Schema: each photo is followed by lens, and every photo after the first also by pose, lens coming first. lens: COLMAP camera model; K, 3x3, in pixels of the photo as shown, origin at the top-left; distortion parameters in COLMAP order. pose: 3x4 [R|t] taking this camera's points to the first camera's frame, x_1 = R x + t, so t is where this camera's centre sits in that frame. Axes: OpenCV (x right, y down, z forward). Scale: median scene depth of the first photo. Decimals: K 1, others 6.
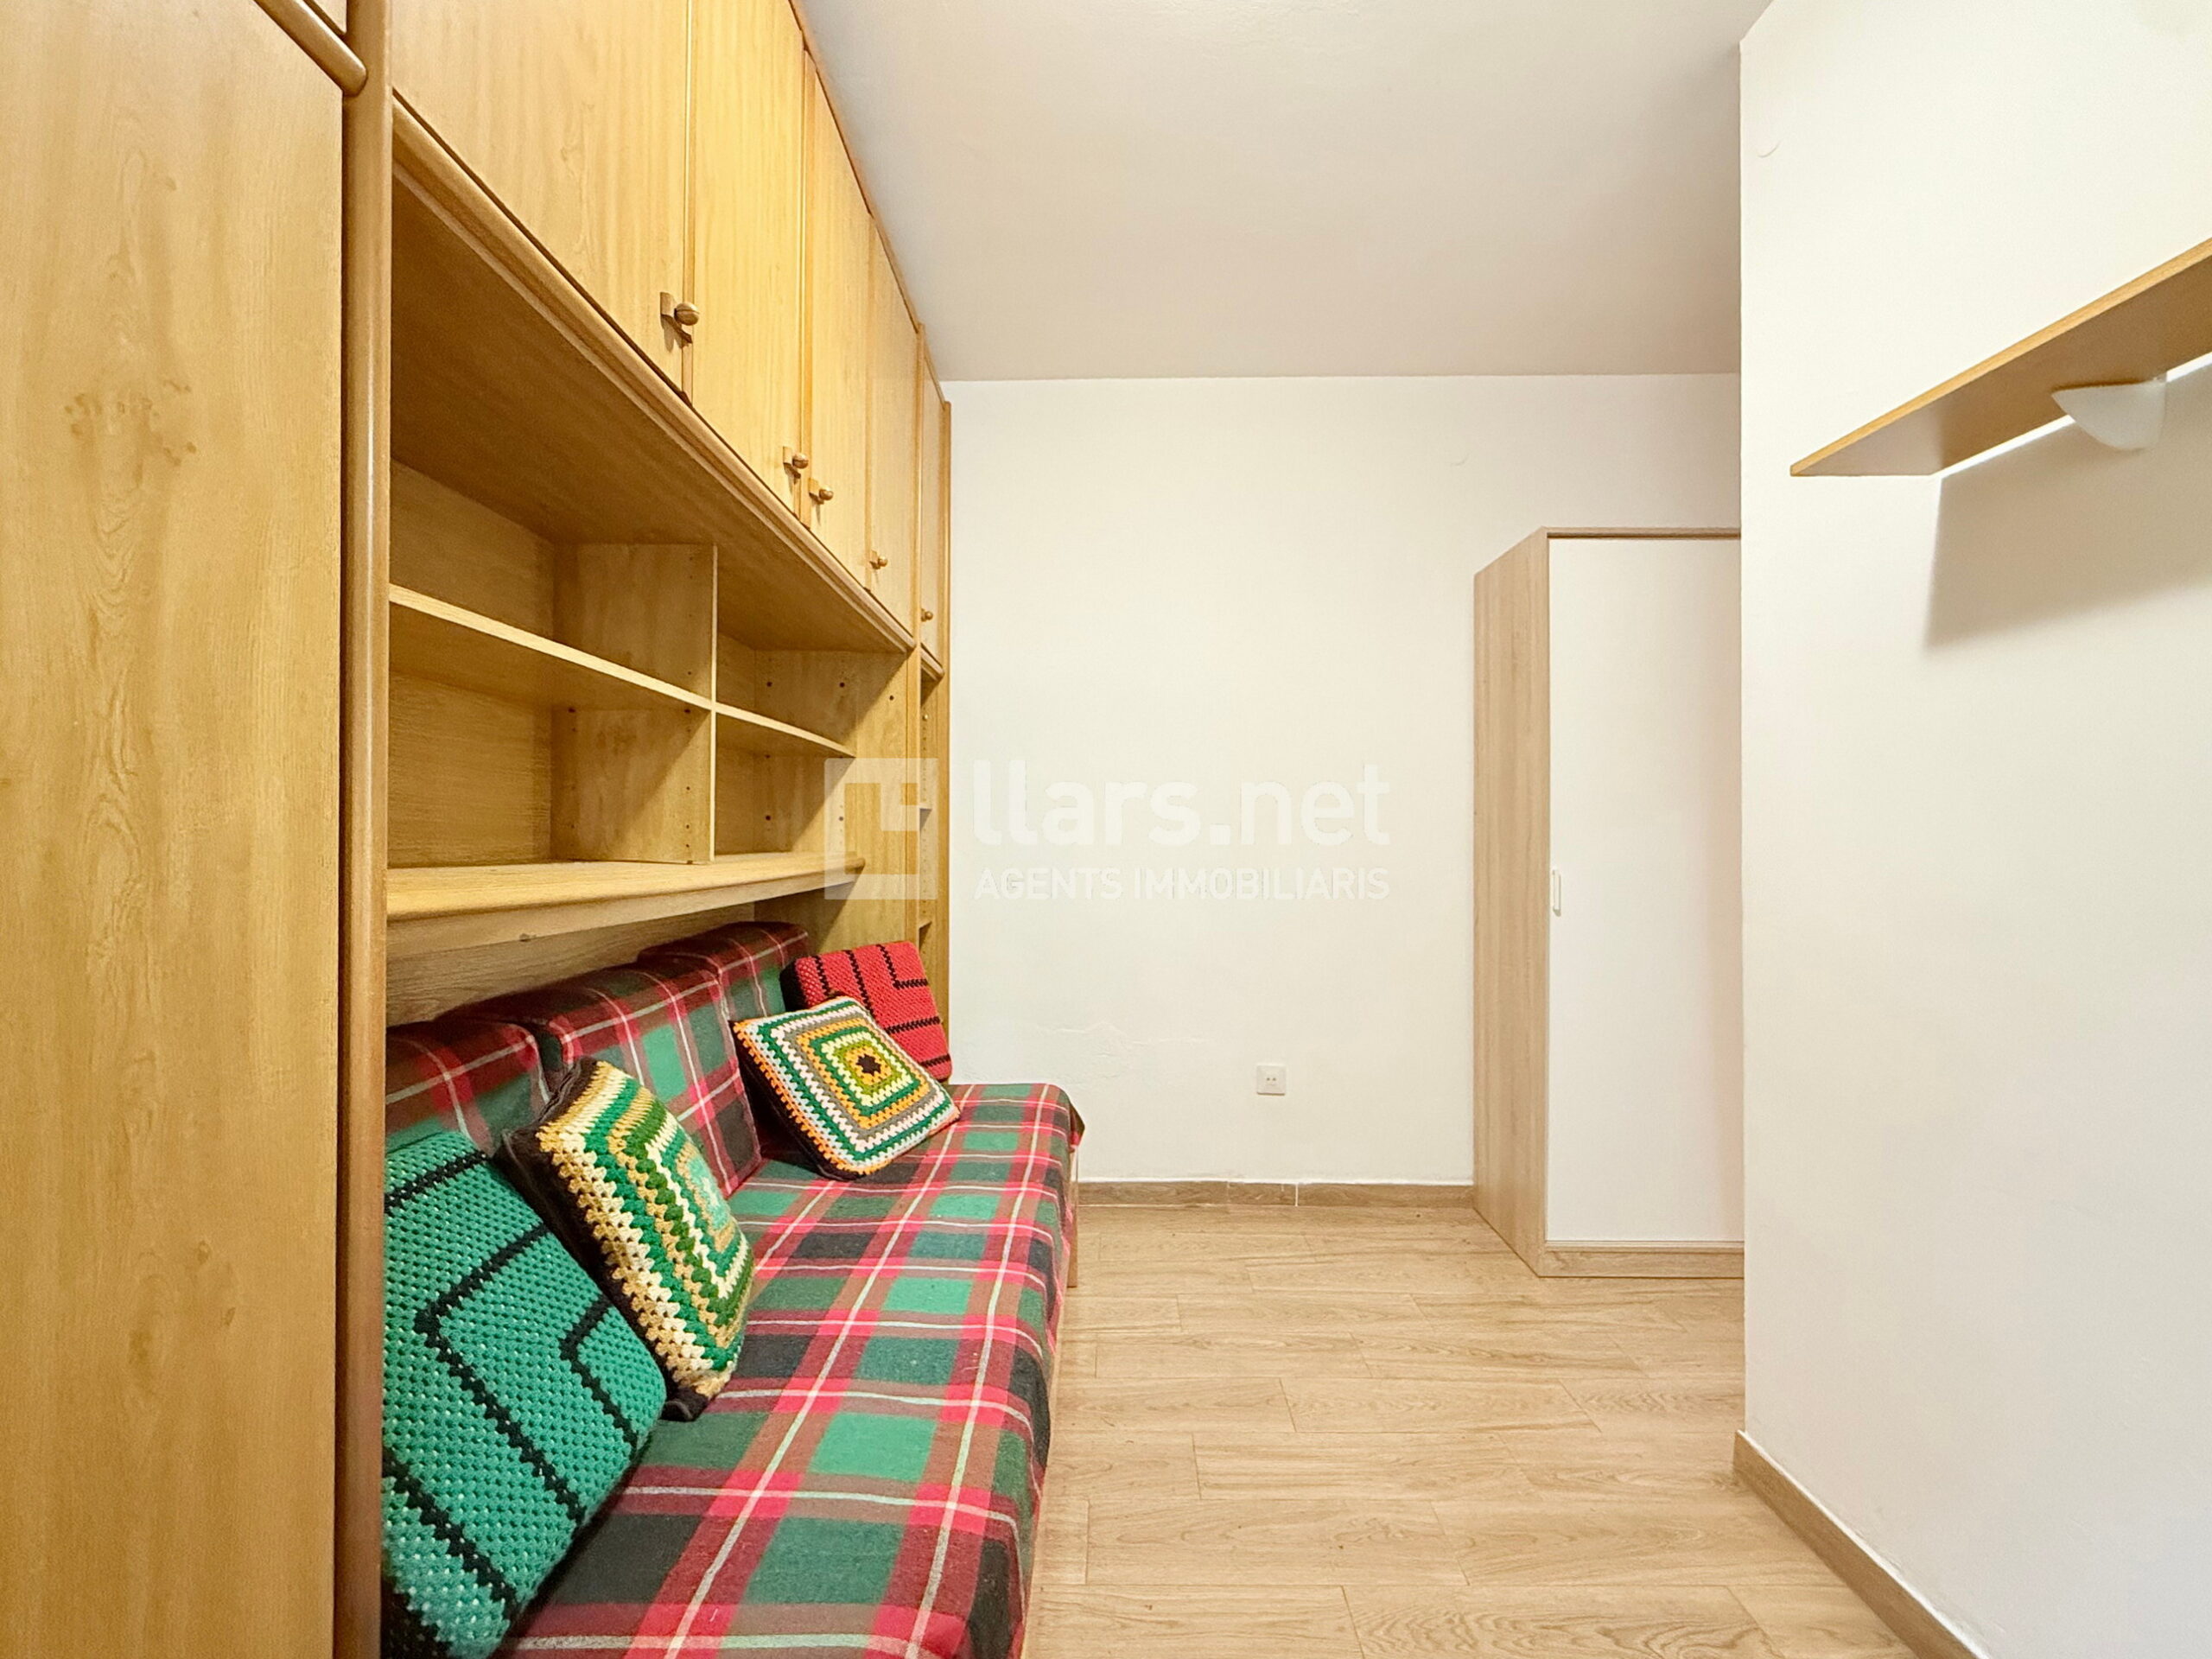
lens RADIAL K [[961.0, 0, 1107.7], [0, 961.0, 837.0], [0, 0, 1]] dist [-0.001042, -0.000341]
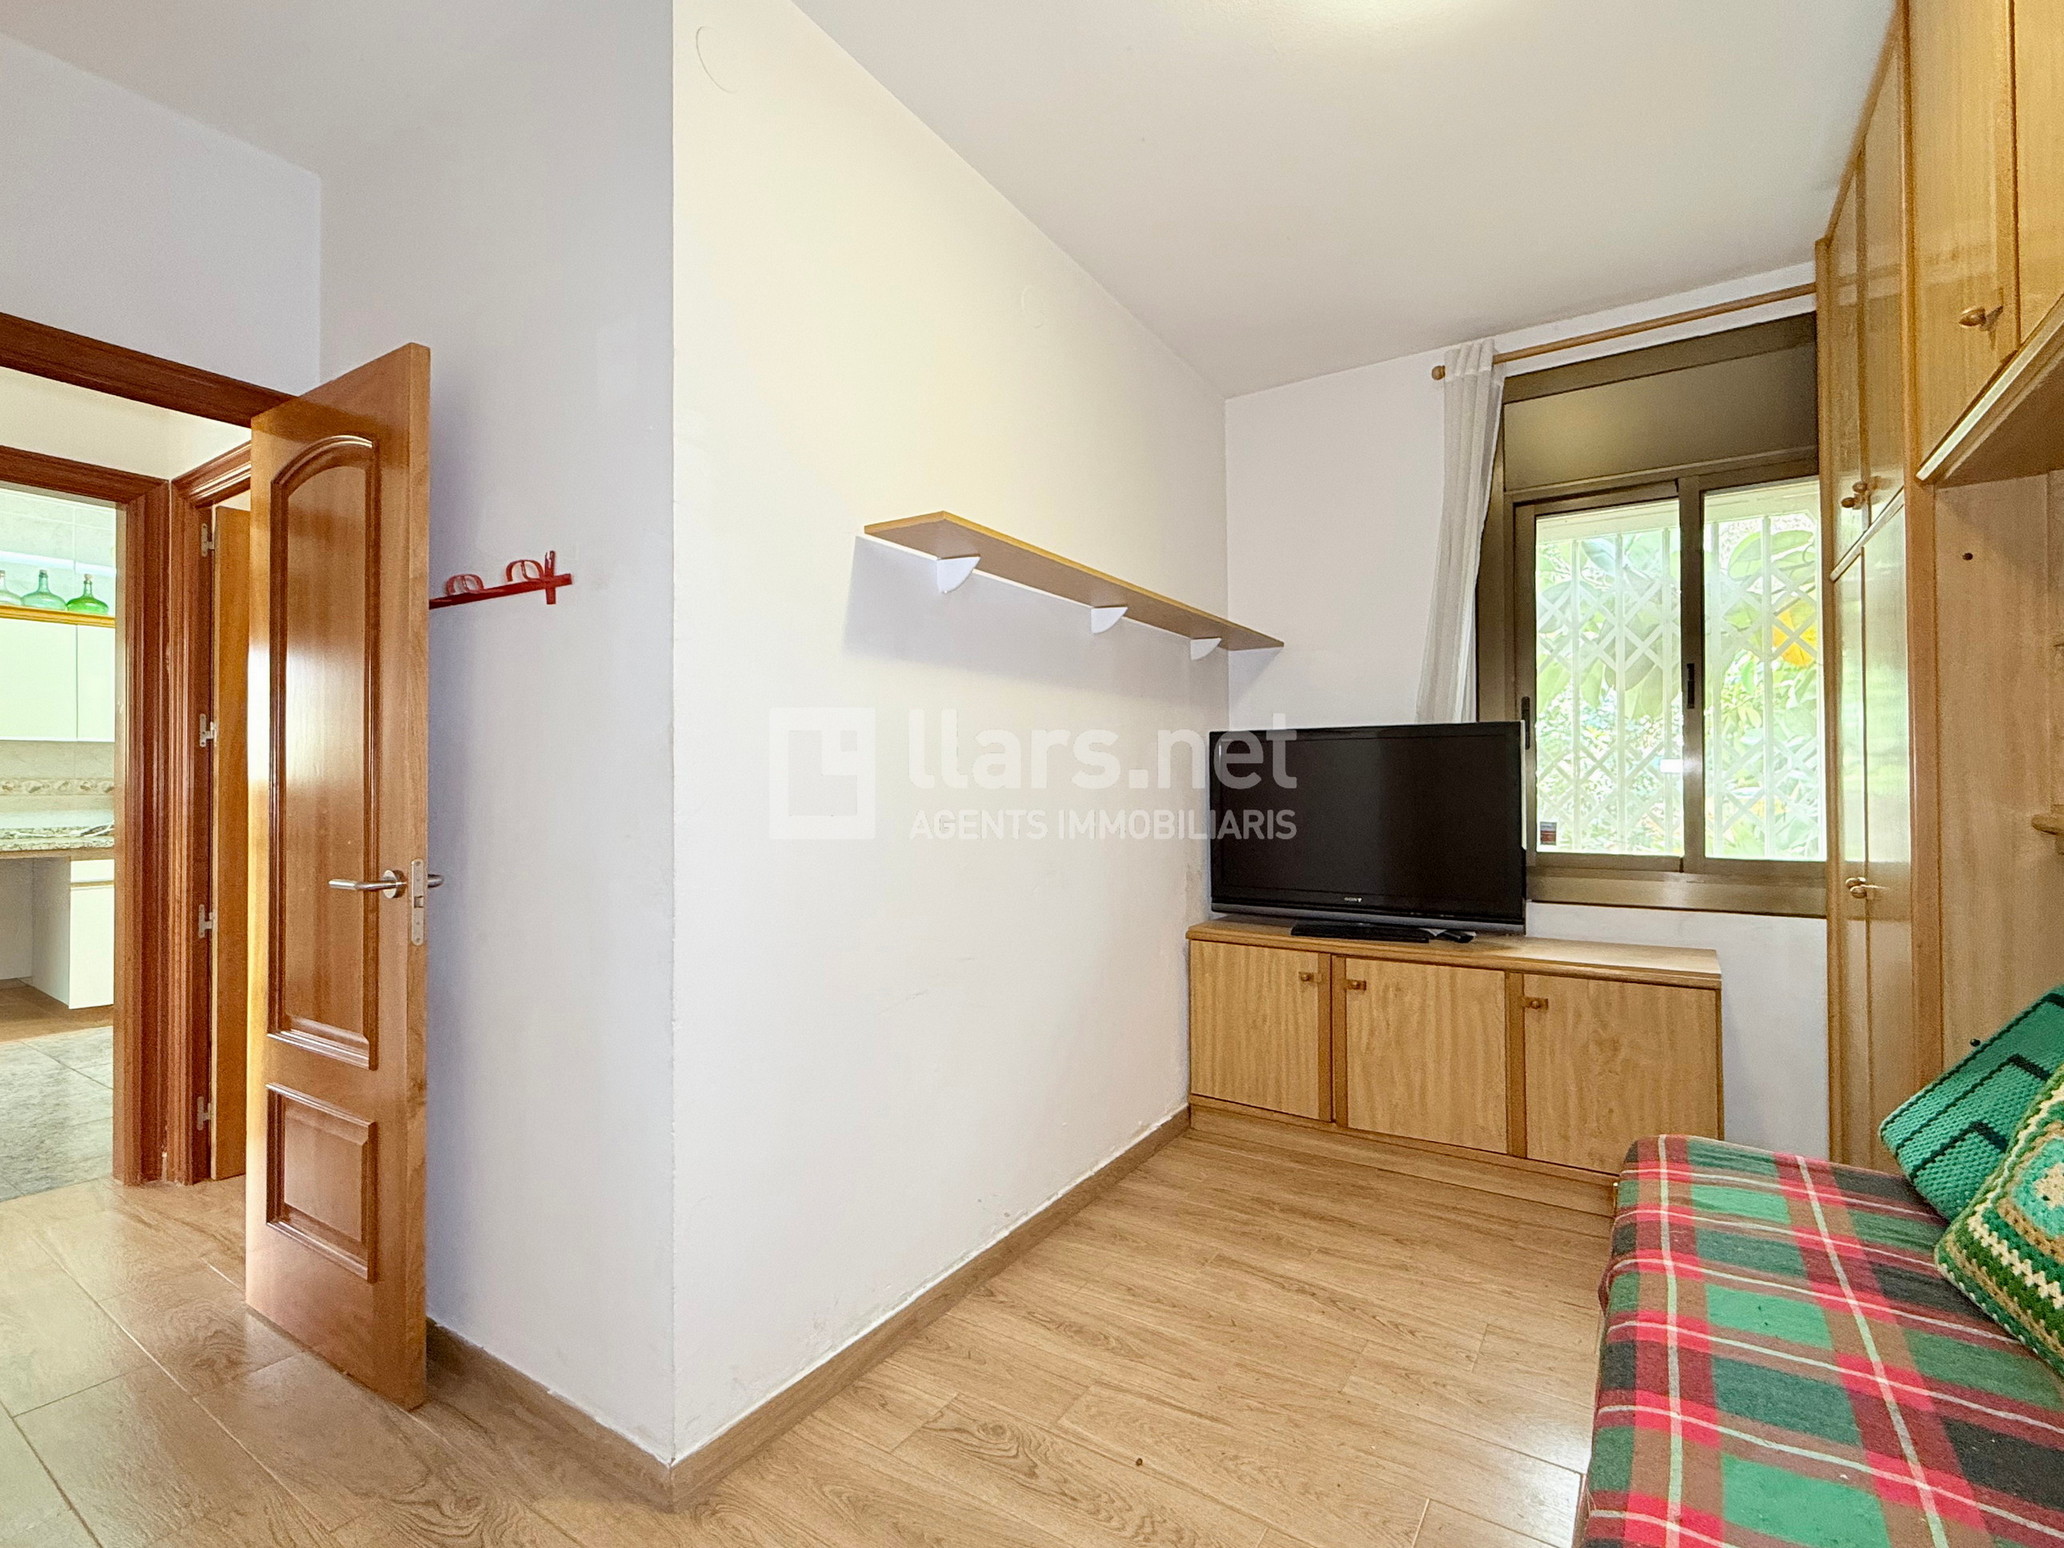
lens RADIAL K [[896.7, 0, 1033.6], [0, 896.7, 781.0], [0, 0, 1]] dist [-0.001042, -0.000341]
pose [[-0.850680, 0.003759, 0.525671, -0.054660], [-0.002798, 0.999928, -0.011679, 0.031191], [-0.525677, -0.011407, -0.850608, 2.399322]]
